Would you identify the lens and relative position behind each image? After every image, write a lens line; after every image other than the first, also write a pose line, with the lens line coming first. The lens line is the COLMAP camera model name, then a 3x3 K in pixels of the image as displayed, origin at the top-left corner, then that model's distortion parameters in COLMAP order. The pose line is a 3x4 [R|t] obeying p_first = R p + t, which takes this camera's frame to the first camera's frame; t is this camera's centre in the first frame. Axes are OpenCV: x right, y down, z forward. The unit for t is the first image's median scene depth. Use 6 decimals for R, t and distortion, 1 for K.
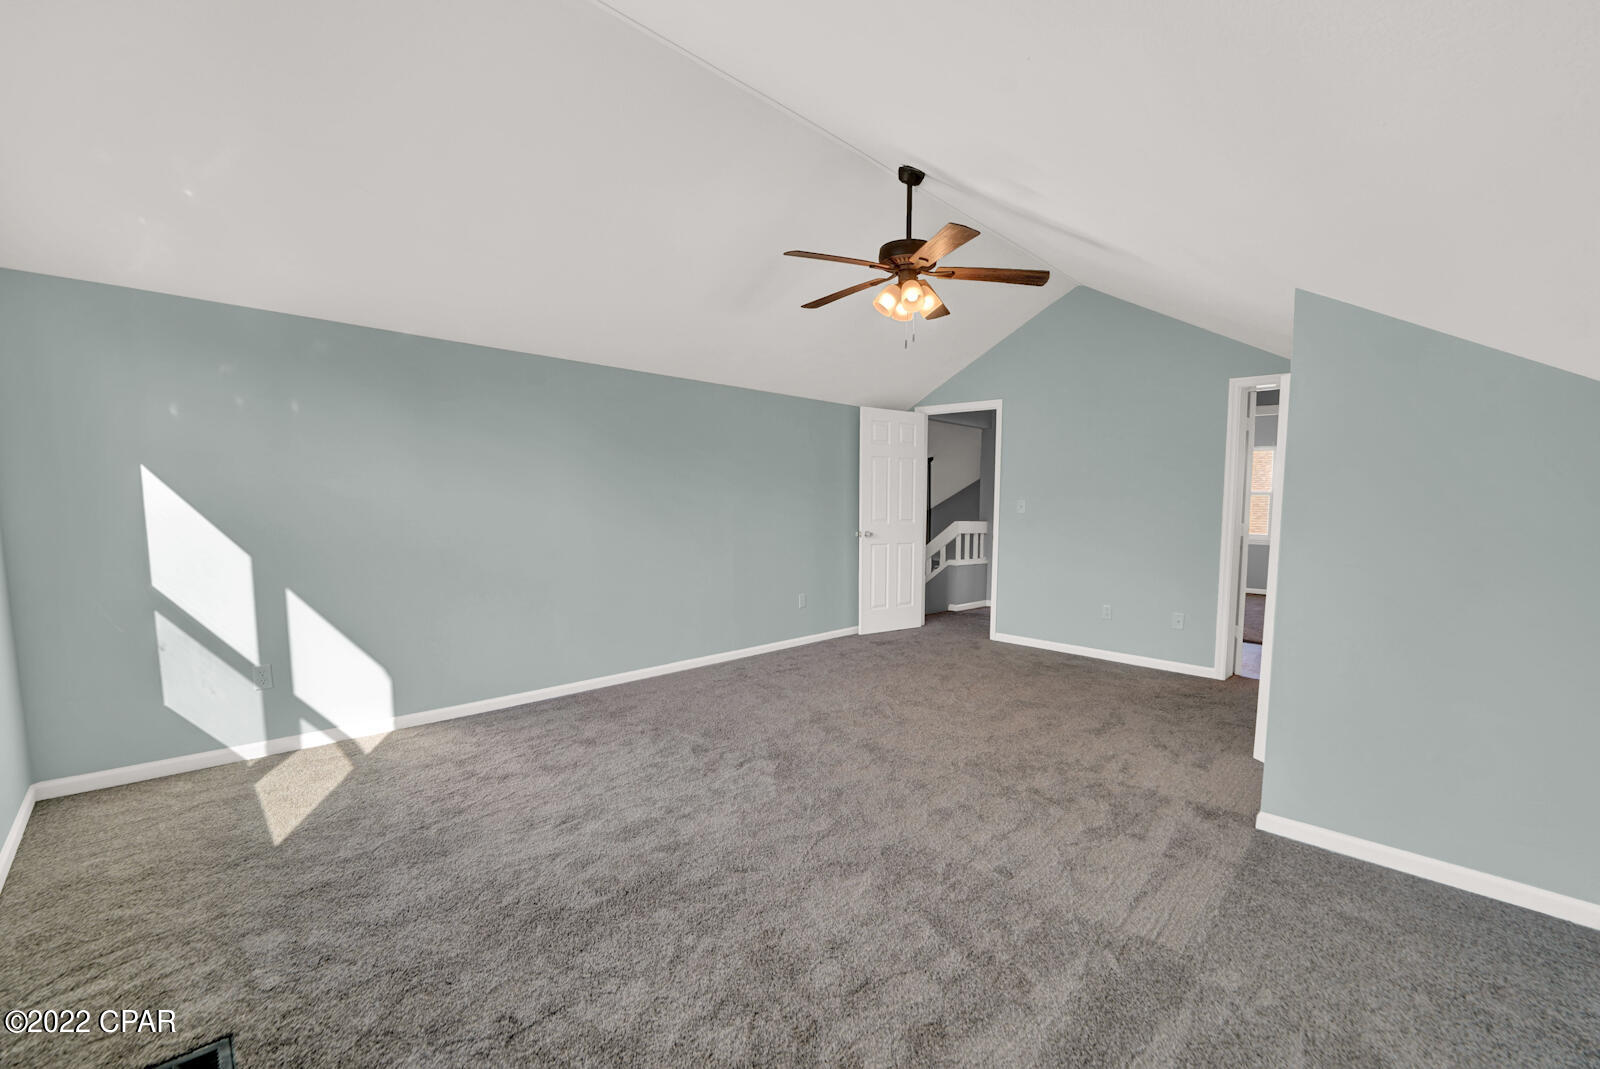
lens RADIAL K [[652.5, 0, 774.5], [0, 652.5, 566.7], [0, 0, 1]] dist [-0.027533, 0.001820]
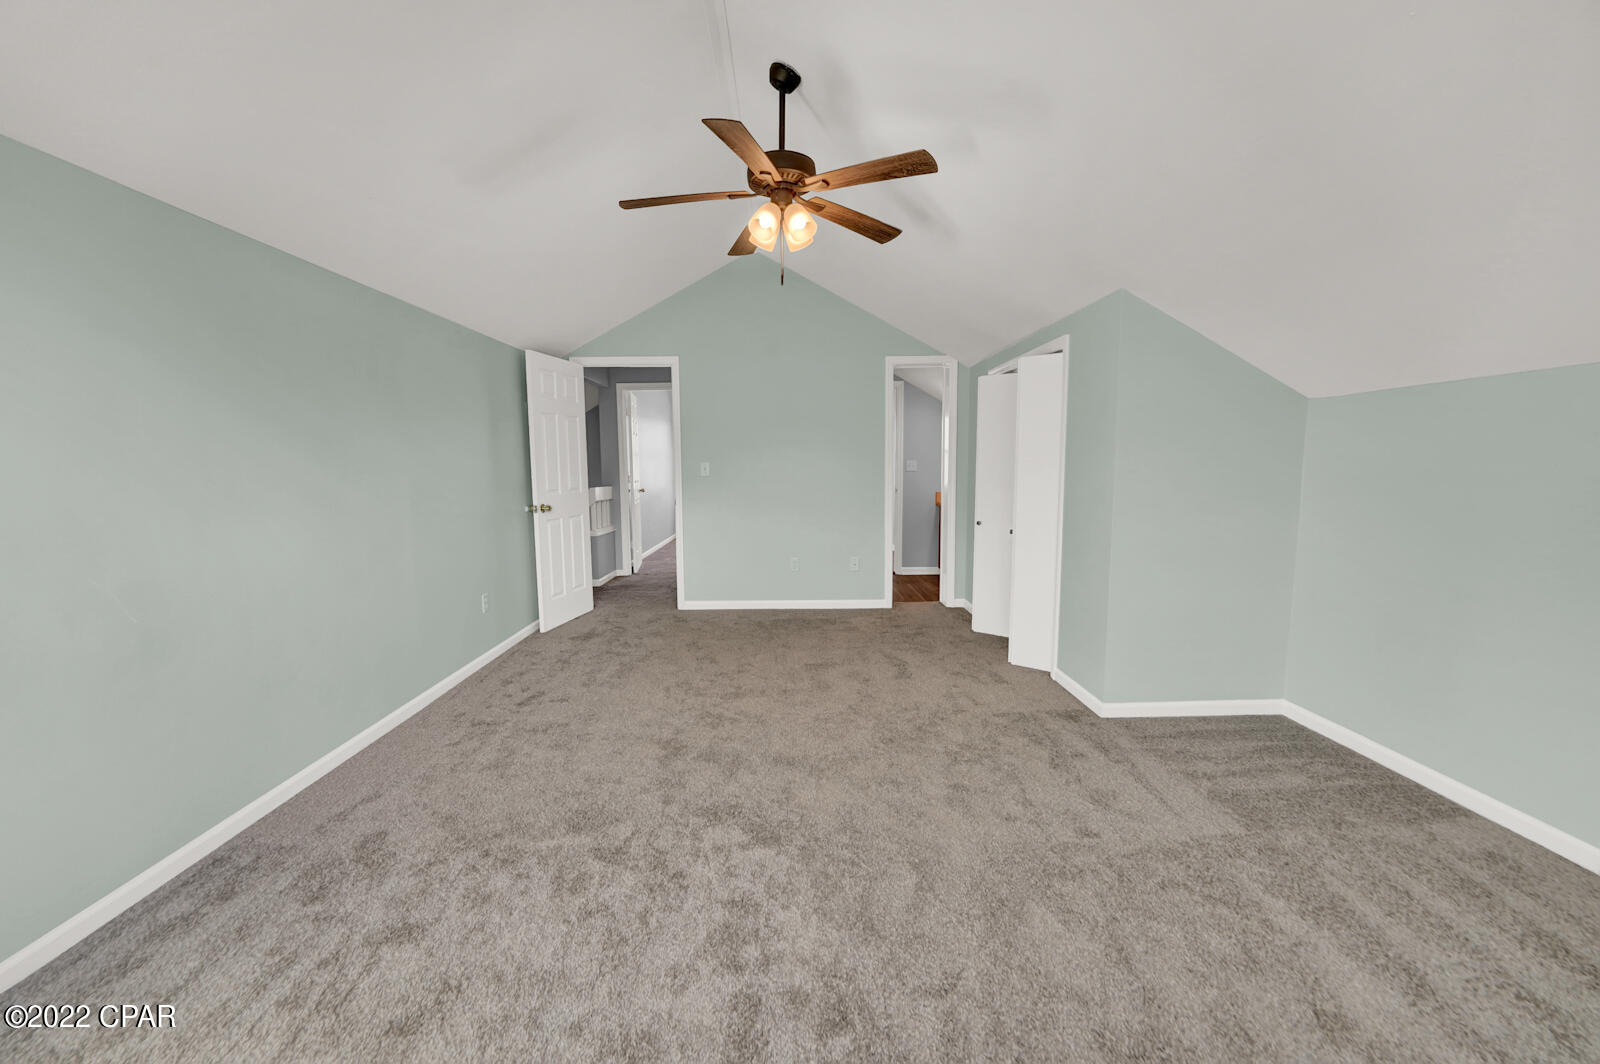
lens RADIAL K [[647.1, 0, 795.8], [0, 647.1, 536.1], [0, 0, 1]] dist [-0.028868, 0.002705]
pose [[0.694736, -0.099272, 0.712382, -0.357170], [0.091287, 0.994590, 0.049572, -0.044059], [-0.713449, 0.030591, 0.700039, 0.354334]]
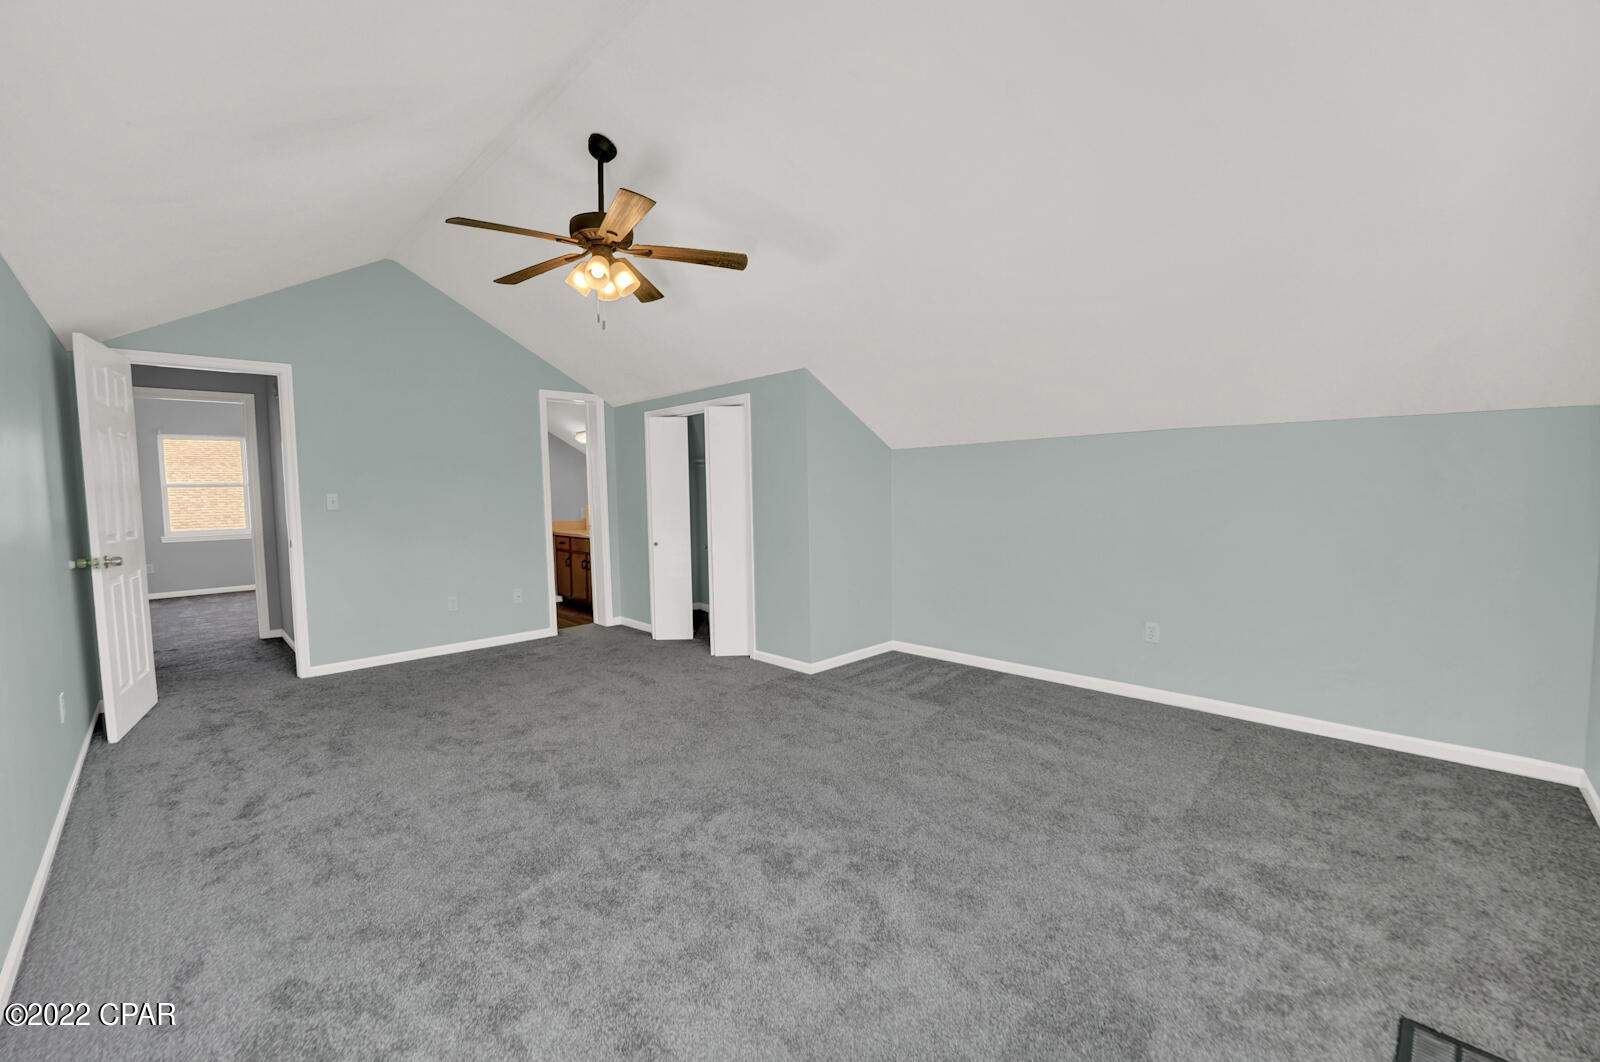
lens RADIAL K [[647.1, 0, 787.8], [0, 647.1, 527.5], [0, 0, 1]] dist [-0.028868, 0.002705]
pose [[0.004257, -0.072967, 0.997325, -0.643768], [0.118098, 0.990391, 0.071955, -0.079747], [-0.992993, 0.117476, 0.012833, 0.663917]]
